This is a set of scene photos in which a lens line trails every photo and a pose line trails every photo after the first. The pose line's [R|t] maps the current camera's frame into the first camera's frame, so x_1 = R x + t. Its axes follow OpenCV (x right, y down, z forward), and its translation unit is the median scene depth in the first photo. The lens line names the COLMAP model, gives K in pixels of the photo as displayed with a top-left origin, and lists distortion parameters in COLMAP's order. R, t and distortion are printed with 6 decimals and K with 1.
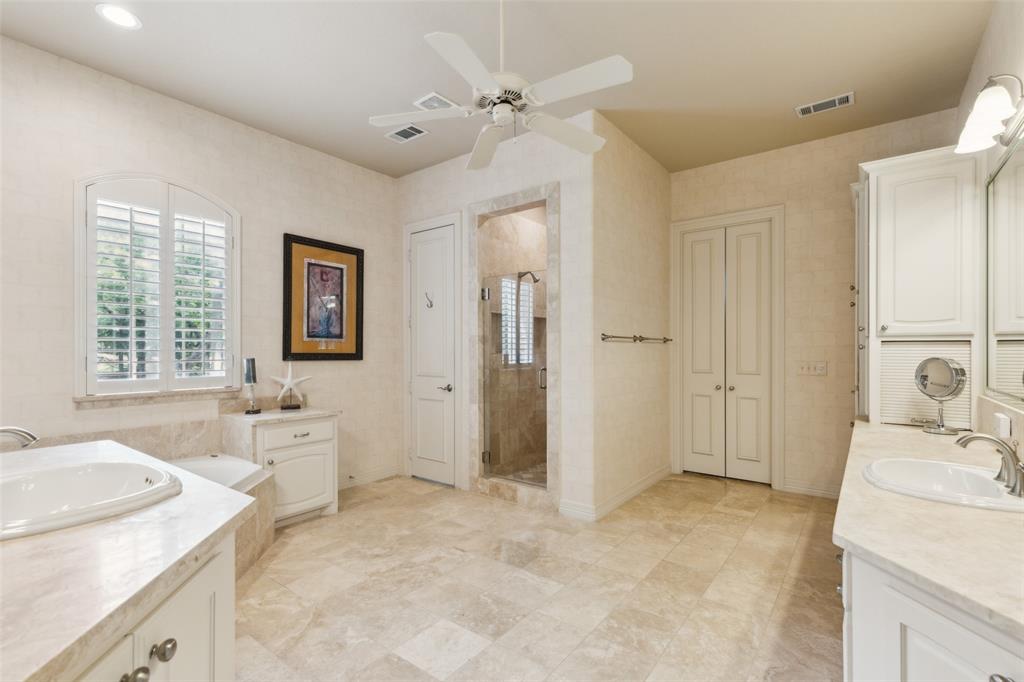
lens RADIAL K [[460.7, 0, 514.5], [0, 460.7, 350.7], [0, 0, 1]] dist [0.011619, -0.001901]
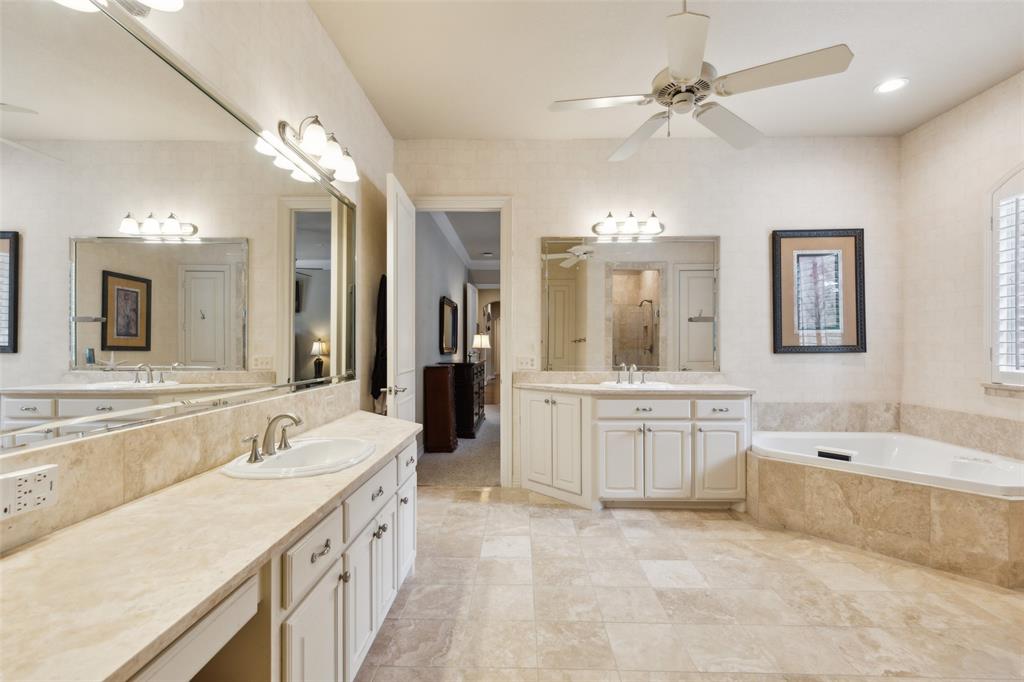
lens RADIAL K [[460.7, 0, 516.0], [0, 460.7, 344.0], [0, 0, 1]] dist [0.011619, -0.001901]
pose [[-0.798649, 0.001906, -0.601794, 0.604908], [-0.000216, 0.999994, 0.003455, 0.000038], [0.601797, 0.002890, -0.798644, 1.107671]]
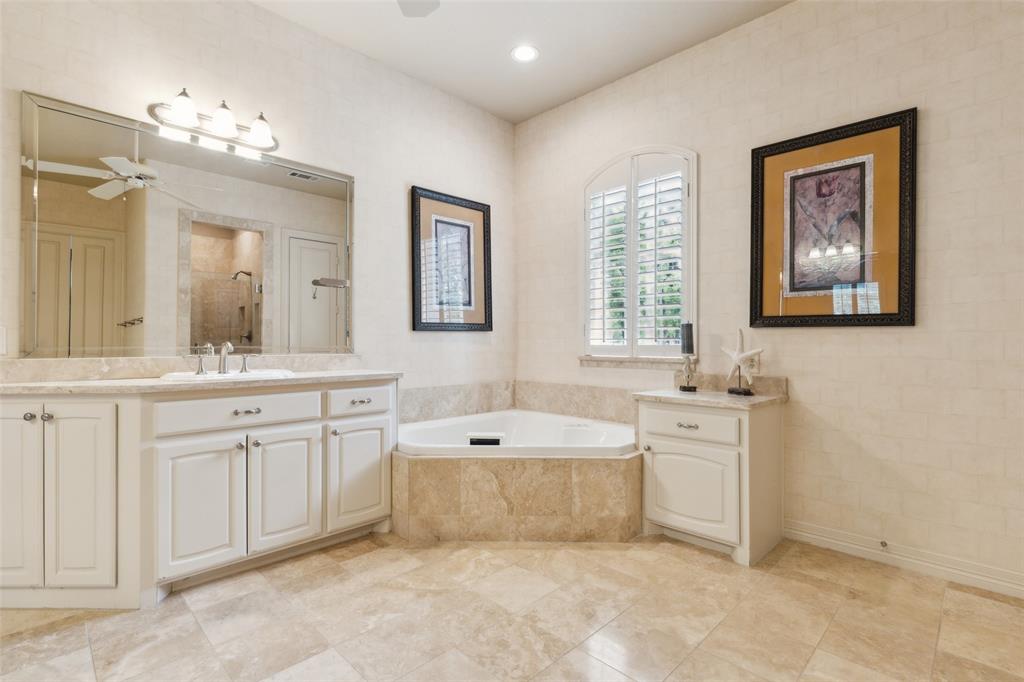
lens RADIAL K [[476.2, 0, 510.8], [0, 476.2, 339.1], [0, 0, 1]] dist [-0.000028, -0.001384]
pose [[-0.128291, -0.005456, -0.991722, 0.347084], [-0.002394, 0.999984, -0.005192, 0.054855], [0.991734, 0.001708, -0.128302, 0.889316]]
